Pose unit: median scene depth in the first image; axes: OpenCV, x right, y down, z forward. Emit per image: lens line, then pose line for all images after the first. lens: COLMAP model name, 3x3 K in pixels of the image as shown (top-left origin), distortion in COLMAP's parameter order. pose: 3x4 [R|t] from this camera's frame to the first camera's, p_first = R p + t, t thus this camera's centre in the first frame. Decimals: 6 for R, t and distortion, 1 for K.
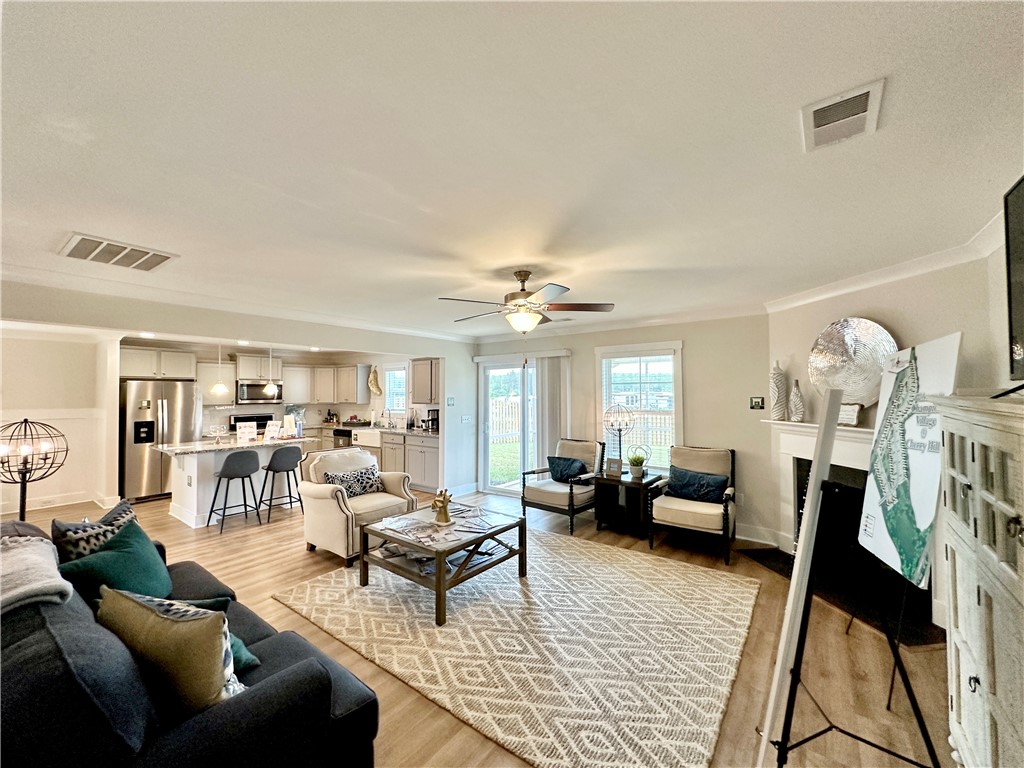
lens RADIAL K [[409.1, 0, 512.0], [0, 409.1, 384.0], [0, 0, 1]] dist [-0.003821, -0.000052]
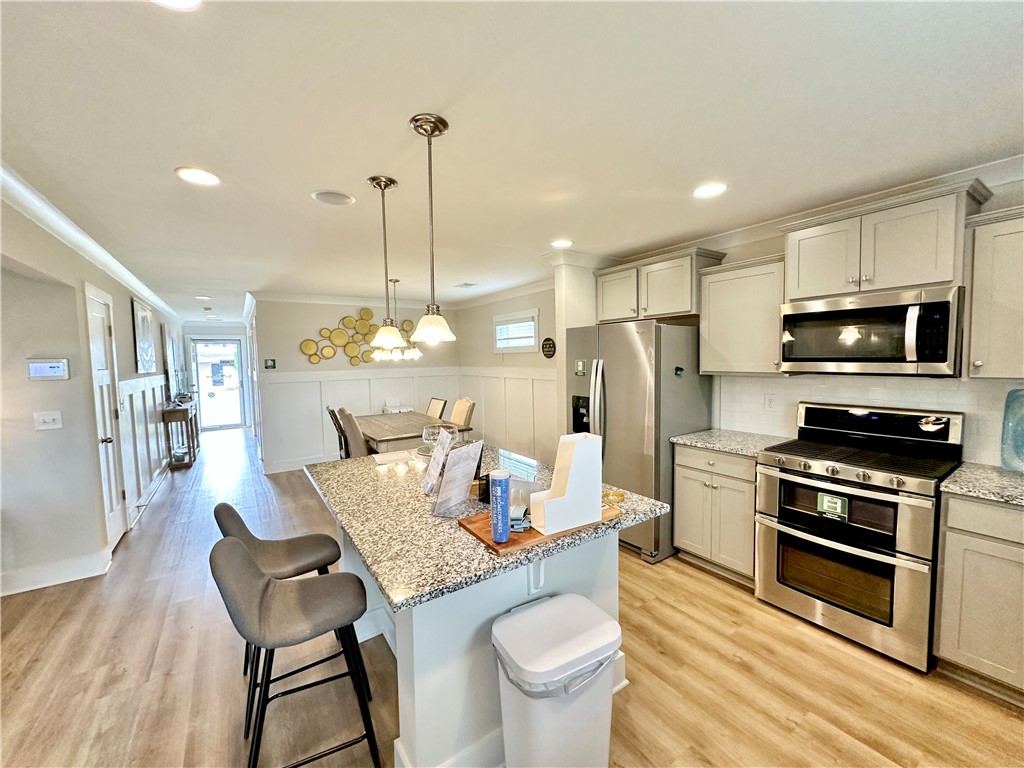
lens RADIAL K [[409.1, 0, 512.0], [0, 409.1, 384.0], [0, 0, 1]] dist [-0.003821, -0.000052]
pose [[-0.325370, 0.077649, -0.942393, -0.473344], [0.044445, 0.996777, 0.066785, 0.044441], [0.944542, -0.020155, -0.327772, 1.612165]]
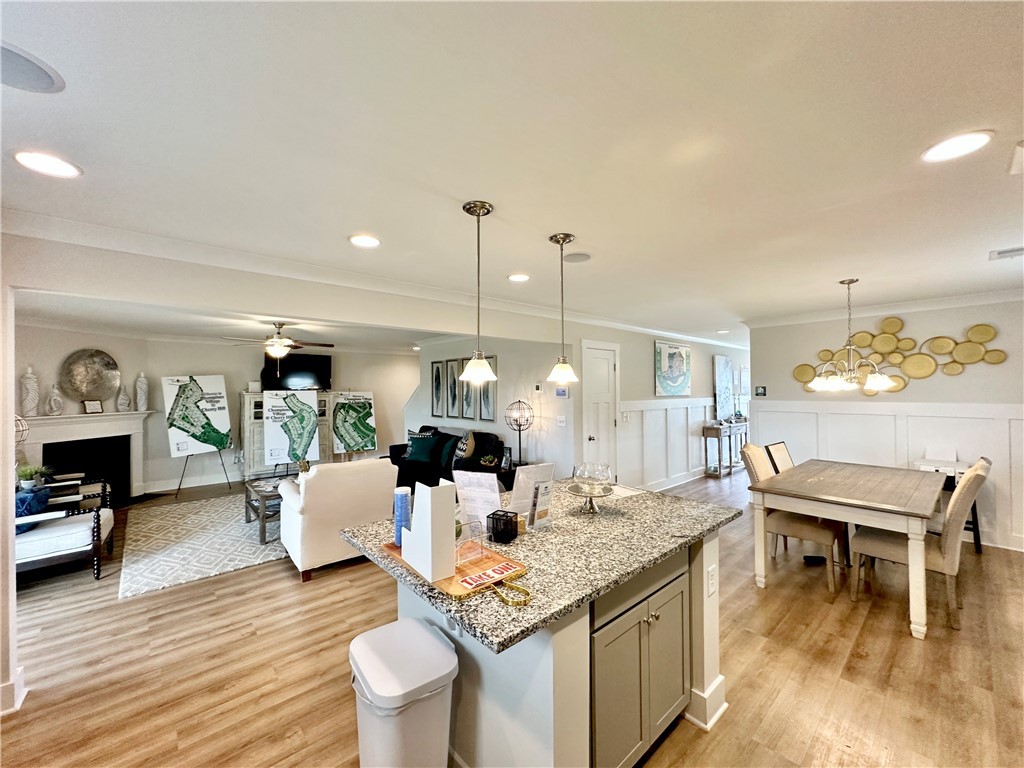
lens RADIAL K [[409.1, 0, 512.0], [0, 409.1, 384.0], [0, 0, 1]] dist [-0.003821, -0.000052]
pose [[-0.980669, 0.017406, 0.194901, -0.965860], [0.010743, 0.999323, -0.035191, 0.047970], [-0.195381, -0.032416, -0.980191, 1.877089]]
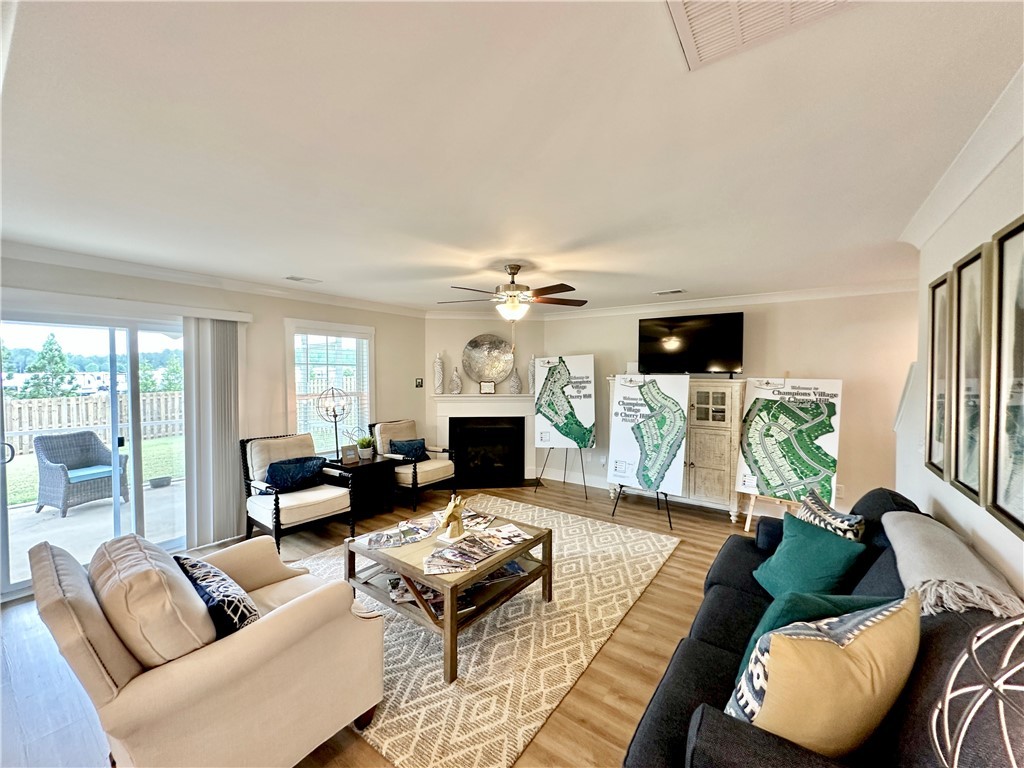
lens RADIAL K [[409.1, 0, 512.0], [0, 409.1, 384.0], [0, 0, 1]] dist [-0.003821, -0.000052]
pose [[-0.018500, -0.019098, 0.999646, -0.801990], [-0.025020, 0.999513, 0.018633, 0.018294], [-0.999516, -0.024666, -0.018969, 0.756196]]
